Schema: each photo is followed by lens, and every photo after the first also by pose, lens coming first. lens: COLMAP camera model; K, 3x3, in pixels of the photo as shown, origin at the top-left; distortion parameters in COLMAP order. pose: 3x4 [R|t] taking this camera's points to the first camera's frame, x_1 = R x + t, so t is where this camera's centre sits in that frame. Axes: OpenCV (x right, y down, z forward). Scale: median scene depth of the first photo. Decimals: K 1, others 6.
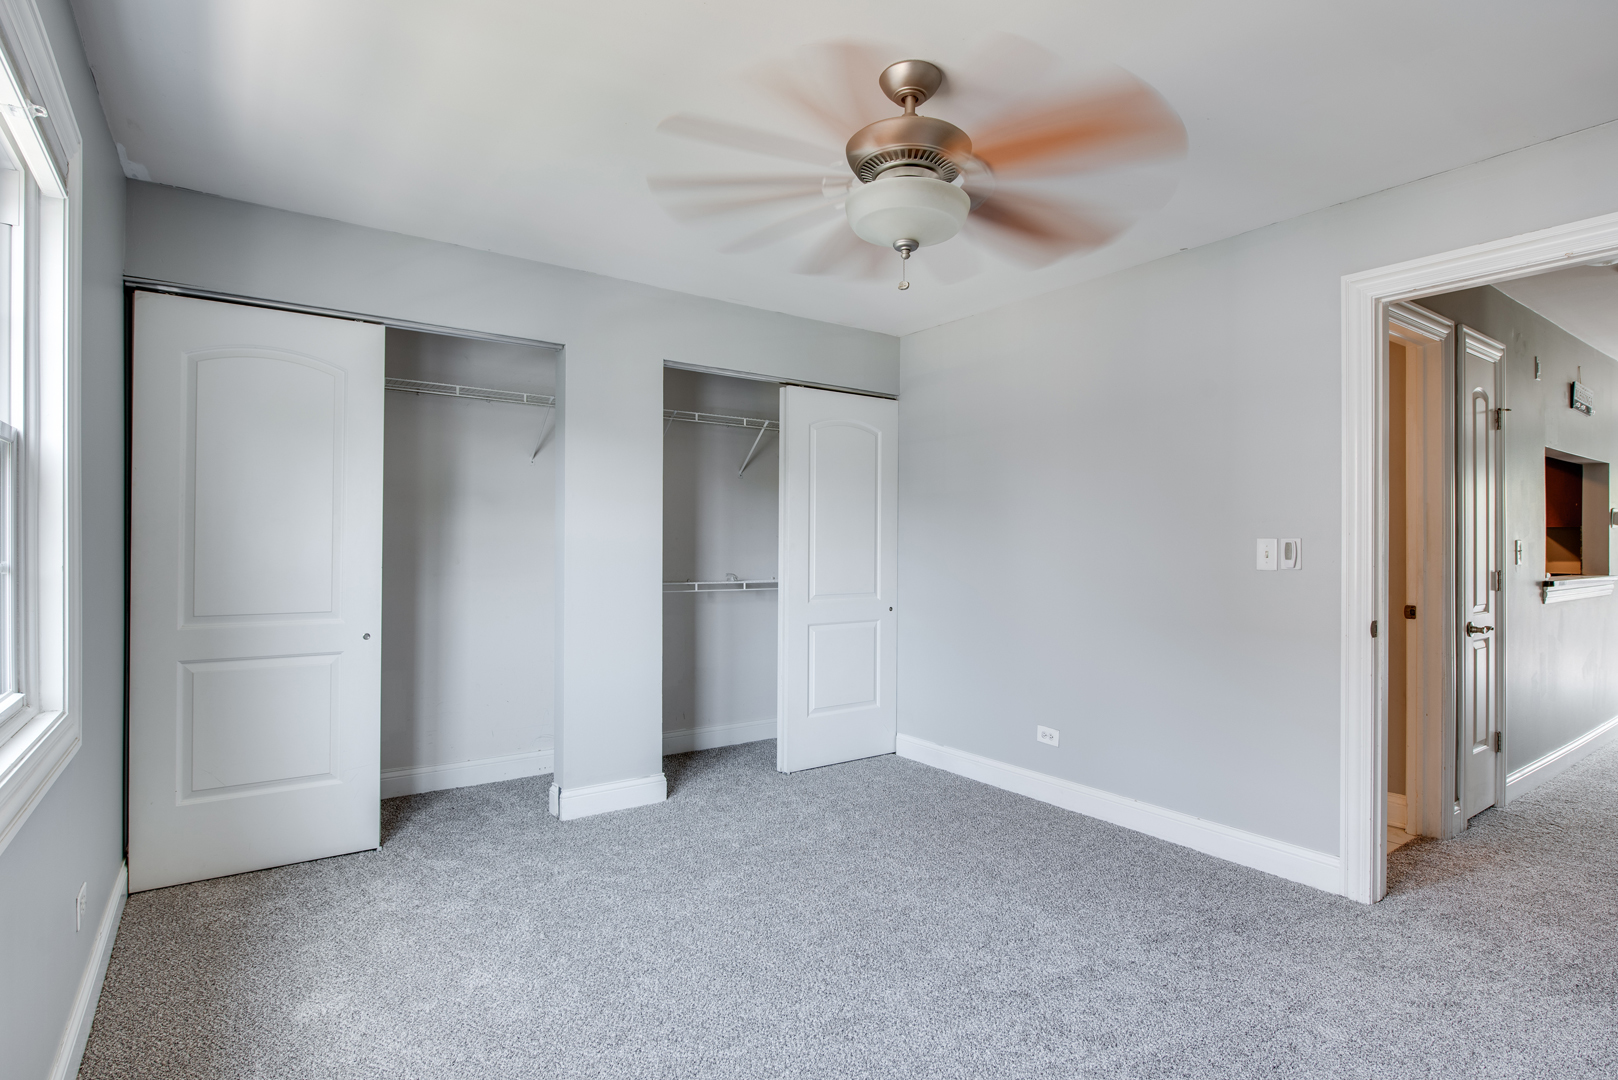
lens RADIAL K [[816.3, 0, 800.1], [0, 816.3, 542.0], [0, 0, 1]] dist [-0.008535, -0.002413]
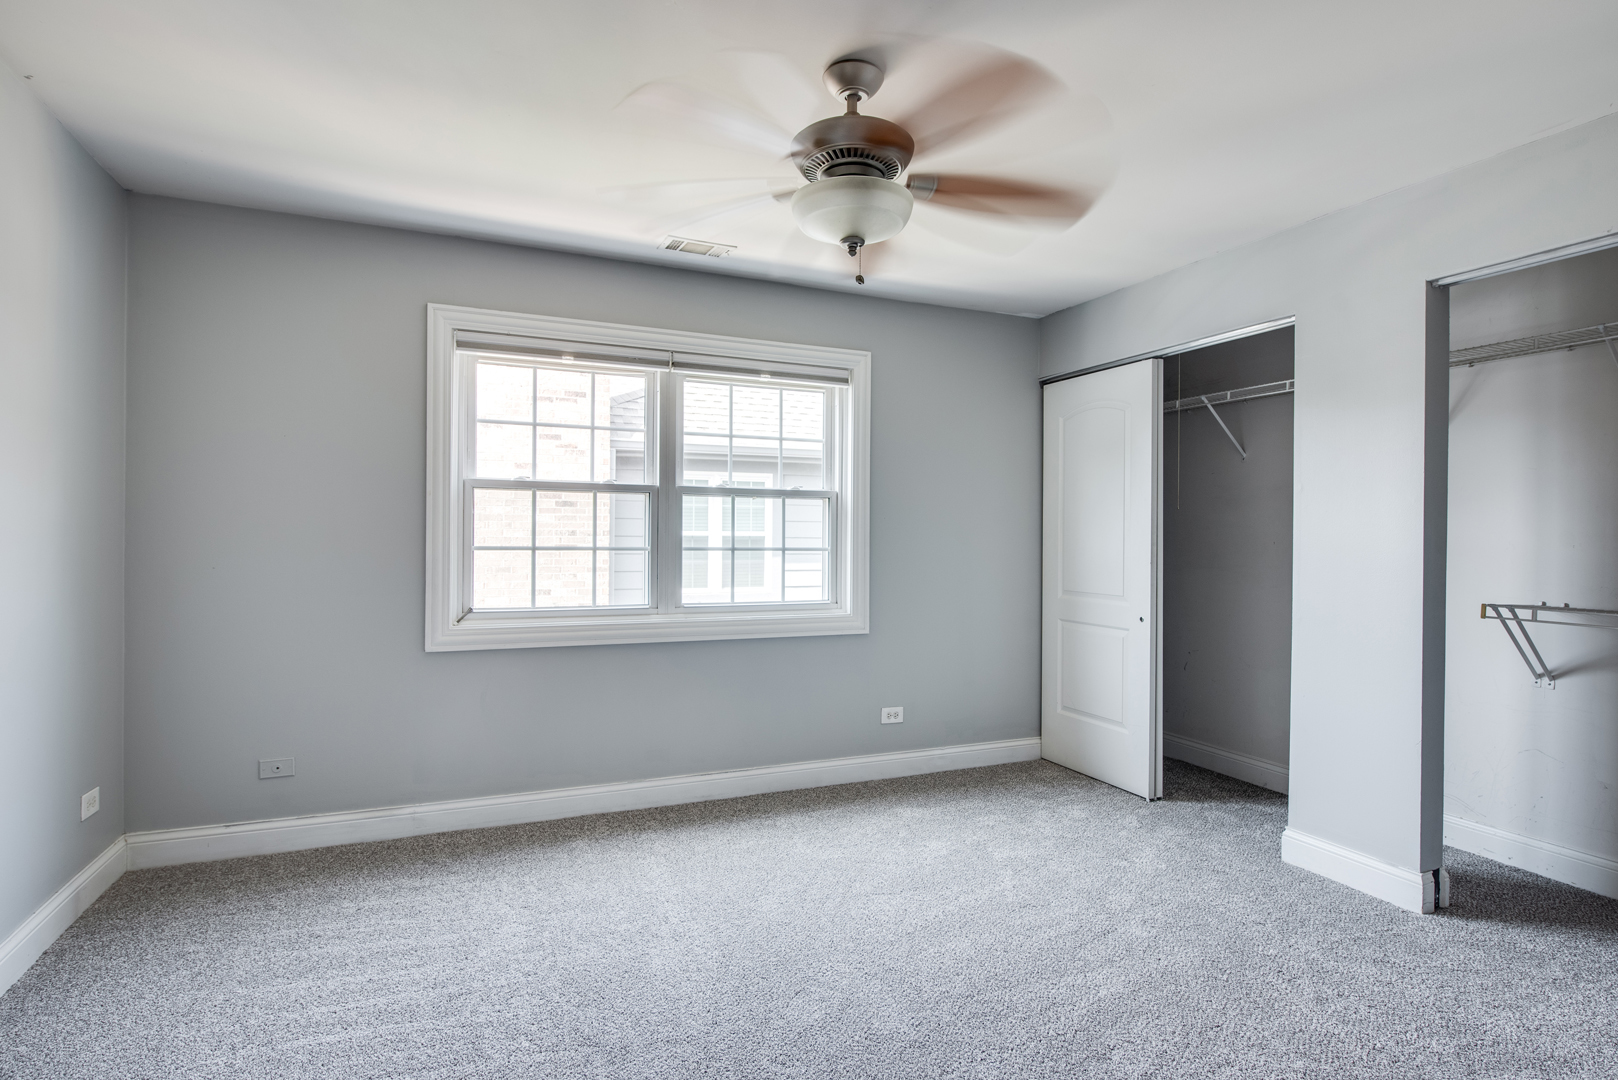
lens RADIAL K [[816.3, 0, 803.0], [0, 816.3, 540.6], [0, 0, 1]] dist [-0.008535, -0.002413]
pose [[-0.208373, -0.001915, -0.978048, 1.399032], [-0.009782, 0.999952, 0.000127, 0.006570], [0.978001, 0.009594, -0.208381, 1.403960]]
